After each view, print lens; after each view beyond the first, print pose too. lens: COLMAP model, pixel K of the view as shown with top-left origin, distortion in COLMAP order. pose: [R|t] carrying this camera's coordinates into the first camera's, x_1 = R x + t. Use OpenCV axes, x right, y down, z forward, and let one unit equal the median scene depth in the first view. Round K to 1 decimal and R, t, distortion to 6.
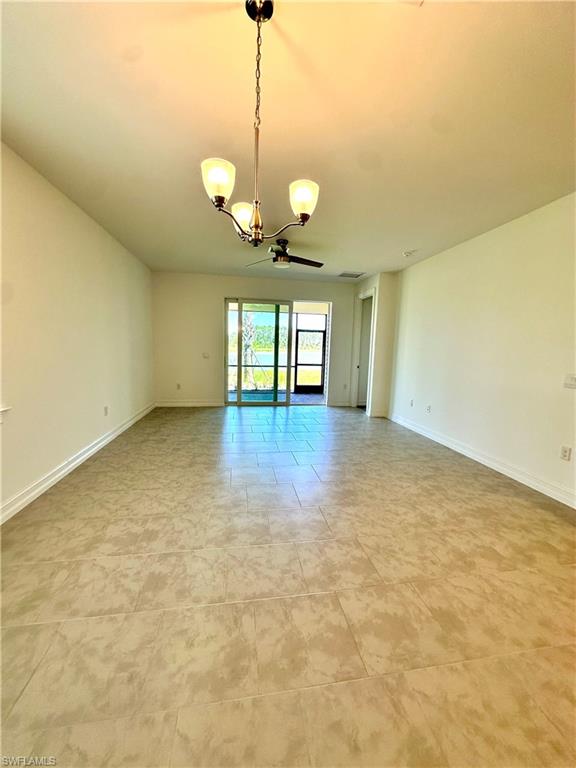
lens RADIAL K [[307.4, 0, 288.0], [0, 307.4, 384.0], [0, 0, 1]] dist [-0.002325, 0.000784]
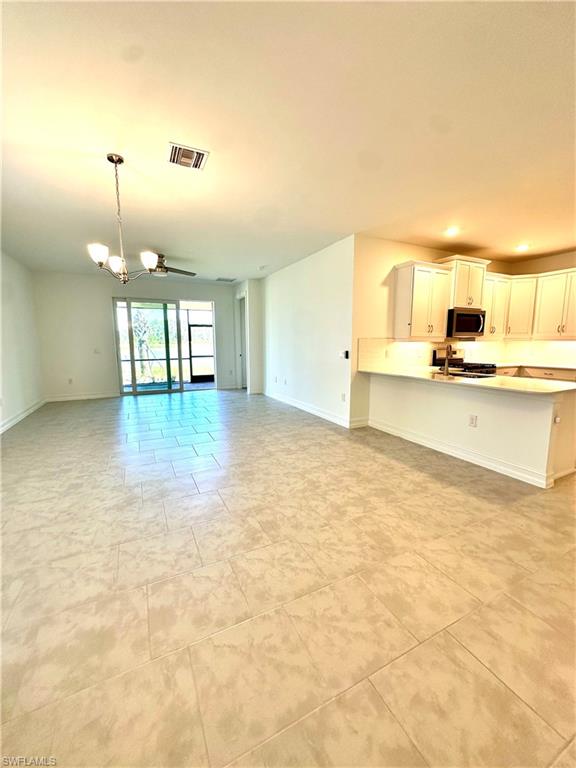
lens RADIAL K [[311.3, 0, 290.1], [0, 311.3, 384.0], [0, 0, 1]] dist [0.000227, 0.000305]
pose [[0.955442, -0.071391, 0.286414, 0.056644], [0.065908, 0.997411, 0.028752, 0.035215], [-0.287725, -0.008594, 0.957674, -0.231310]]
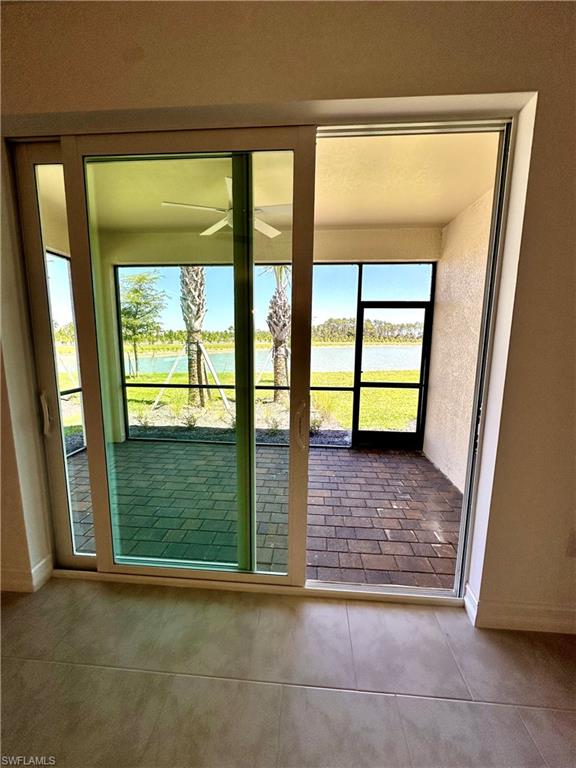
lens RADIAL K [[307.4, 0, 288.0], [0, 307.4, 384.0], [0, 0, 1]] dist [-0.002325, 0.000784]
pose [[0.970997, 0.014967, -0.238622, 0.049457], [-0.010005, 0.999708, 0.021989, -0.102667], [0.238882, -0.018964, 0.970863, 0.788102]]
